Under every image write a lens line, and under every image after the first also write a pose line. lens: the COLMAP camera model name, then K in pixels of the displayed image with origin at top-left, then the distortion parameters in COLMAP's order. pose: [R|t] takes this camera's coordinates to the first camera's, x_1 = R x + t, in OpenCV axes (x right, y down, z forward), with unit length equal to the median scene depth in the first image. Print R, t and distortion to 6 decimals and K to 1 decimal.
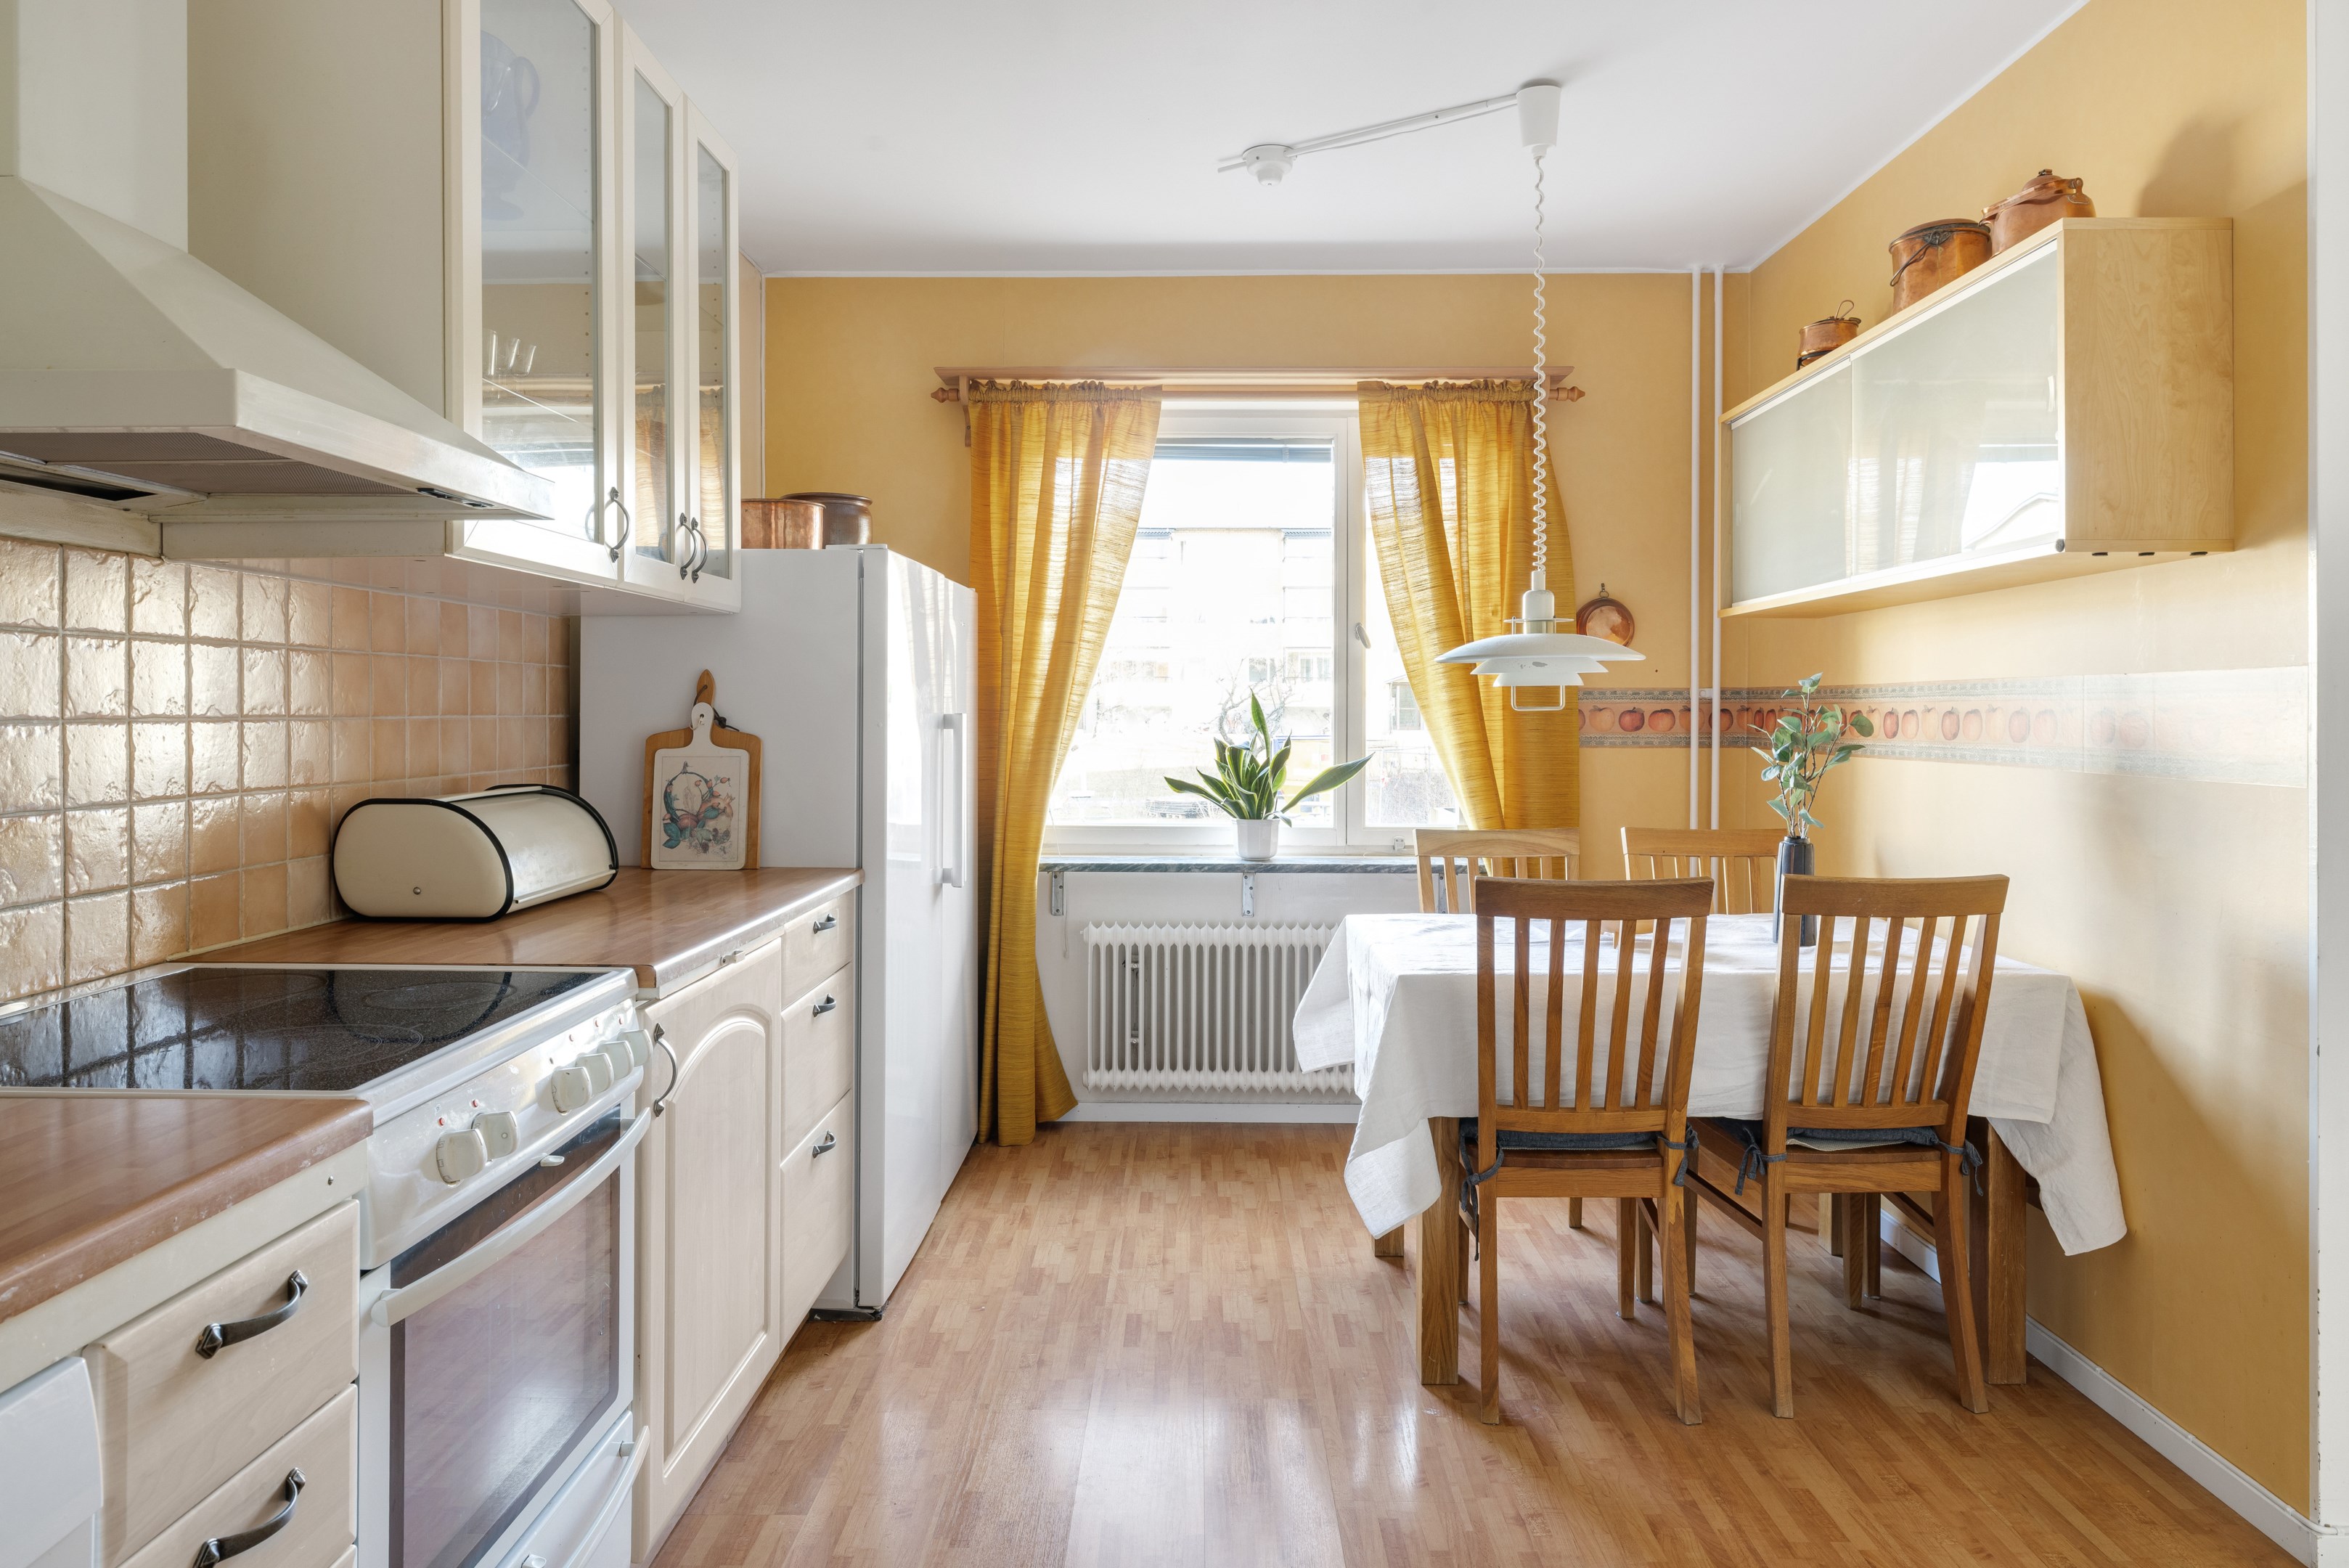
lens RADIAL K [[1510.1, 0, 1174.4], [0, 1510.1, 708.9], [0, 0, 1]] dist [0.000185, 0.004935]
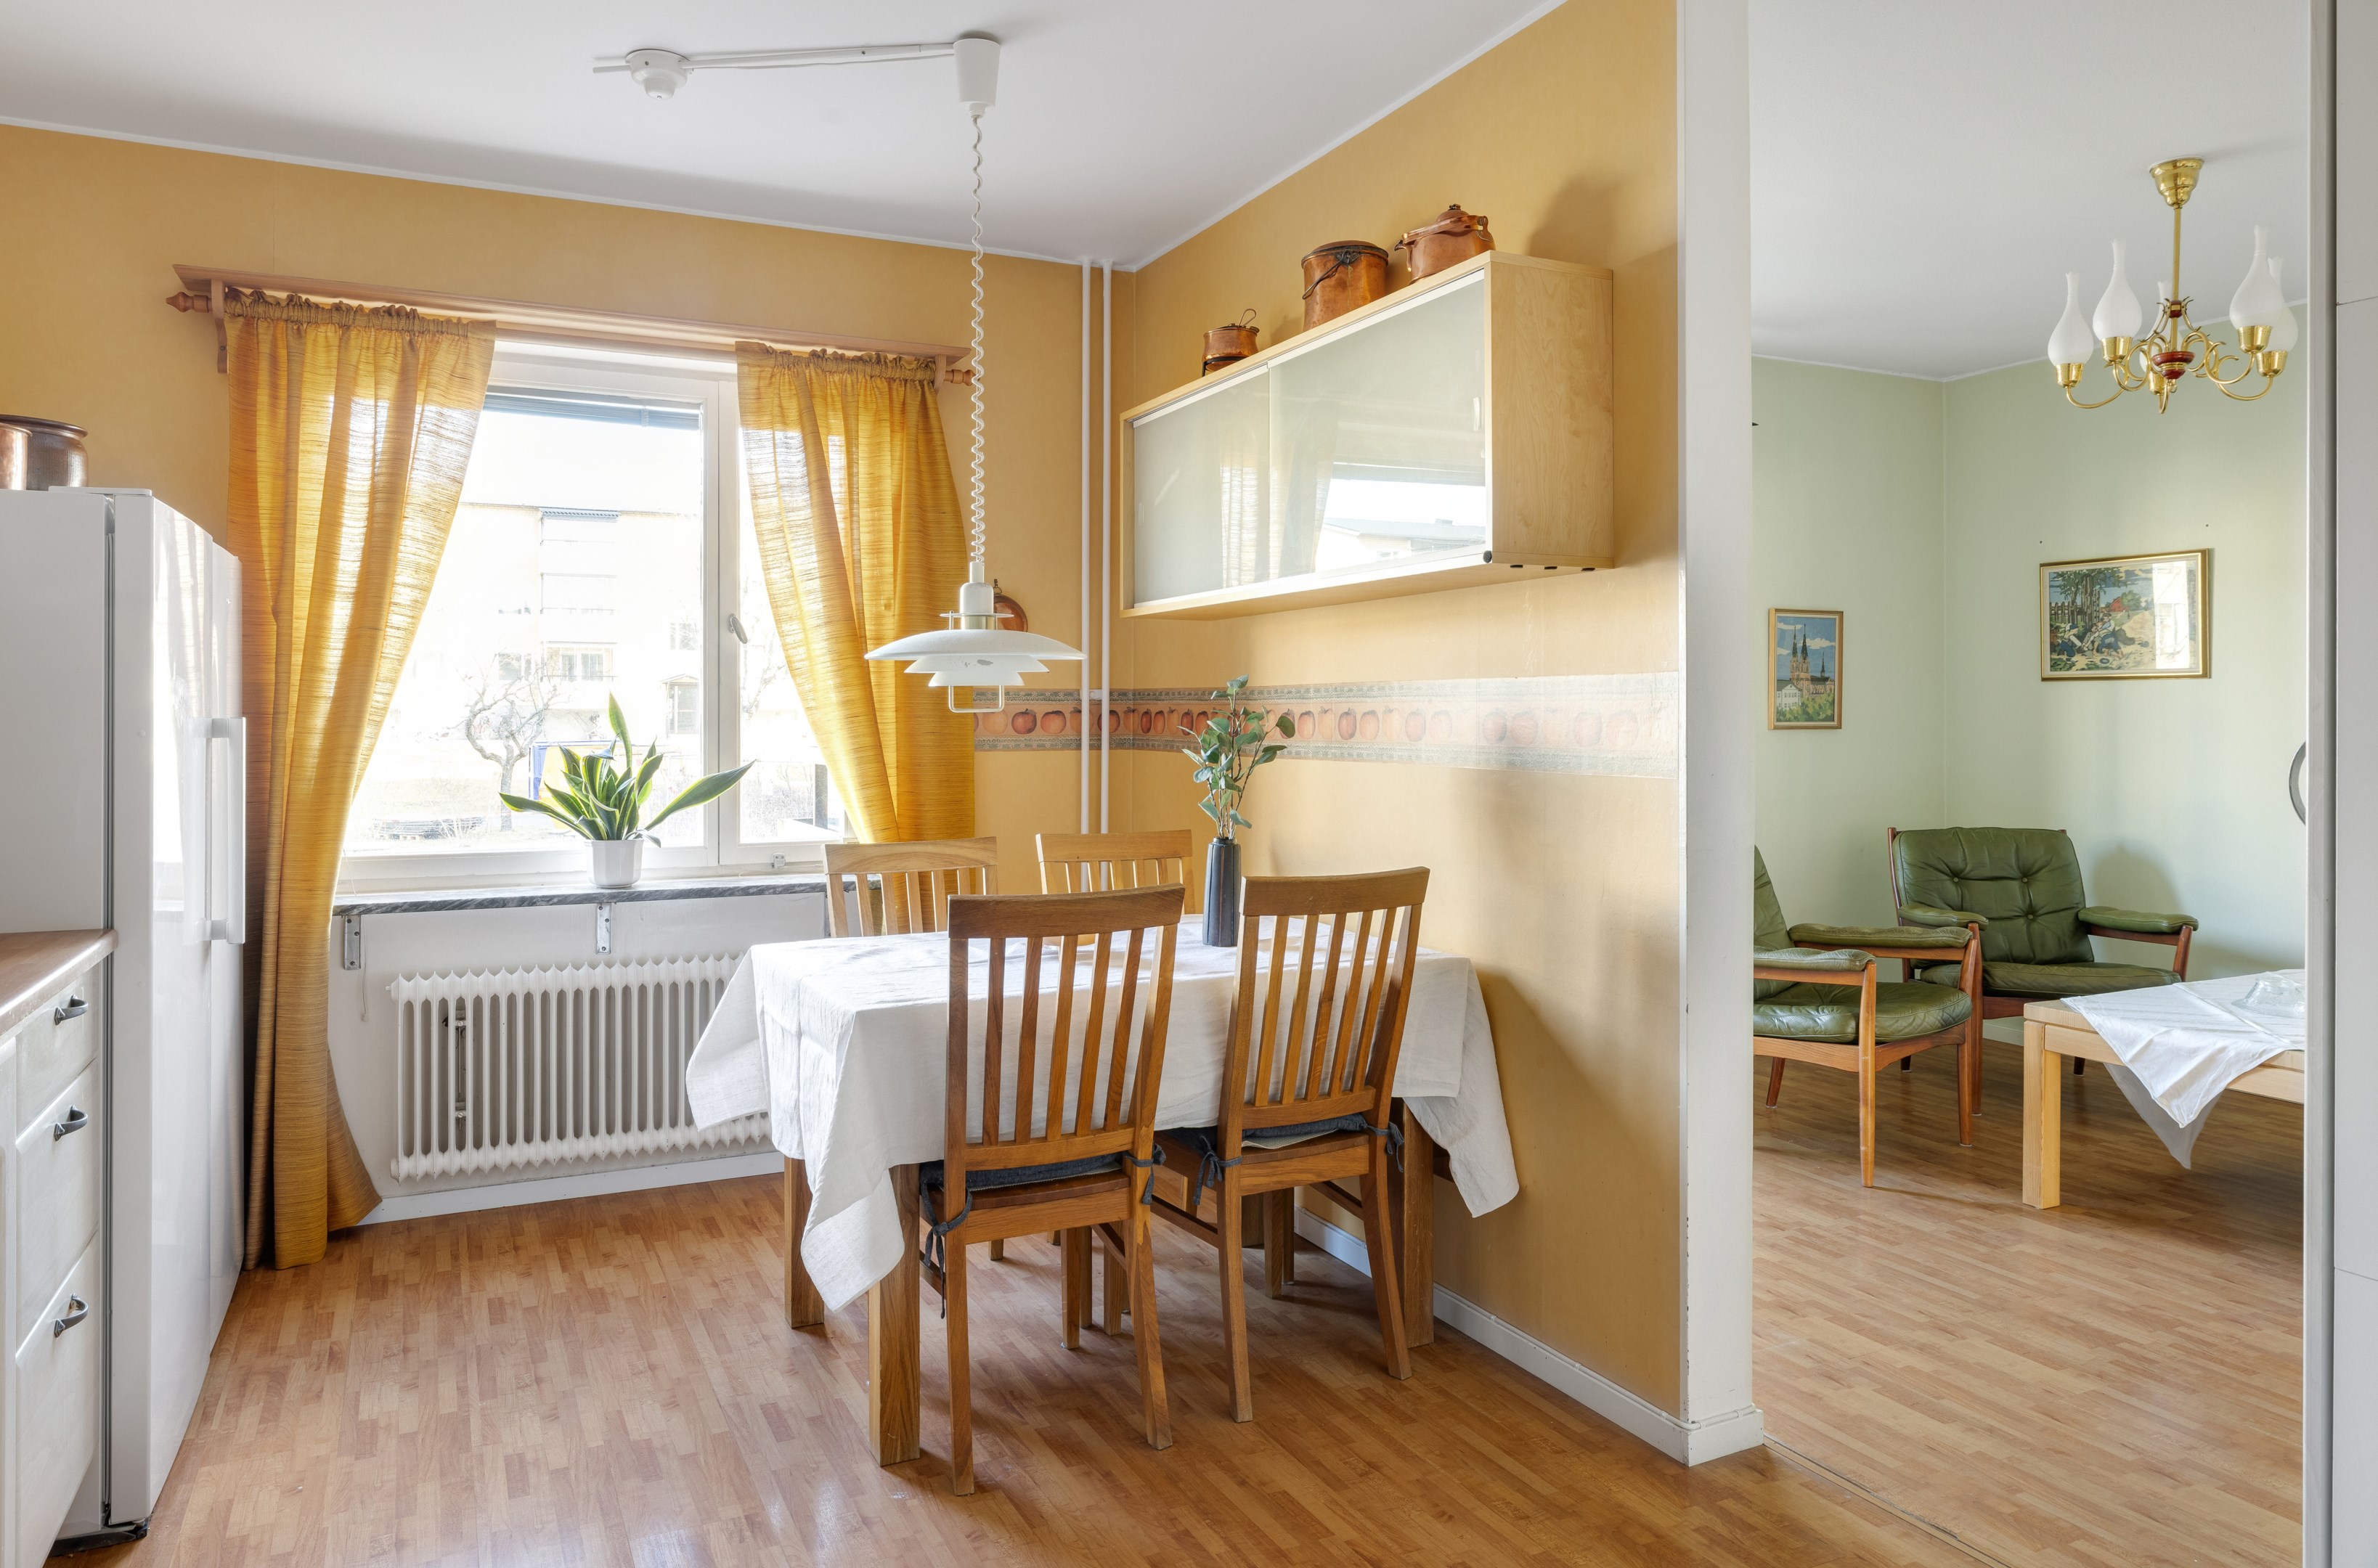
lens RADIAL K [[1580.1, 0, 1190.0], [0, 1580.1, 717.1], [0, 0, 1]] dist [-0.002543, 0.006905]
pose [[0.893473, -0.003367, 0.449104, -0.077950], [0.001583, 0.999989, 0.004348, 0.000012], [-0.449114, -0.003174, 0.893469, 0.072115]]
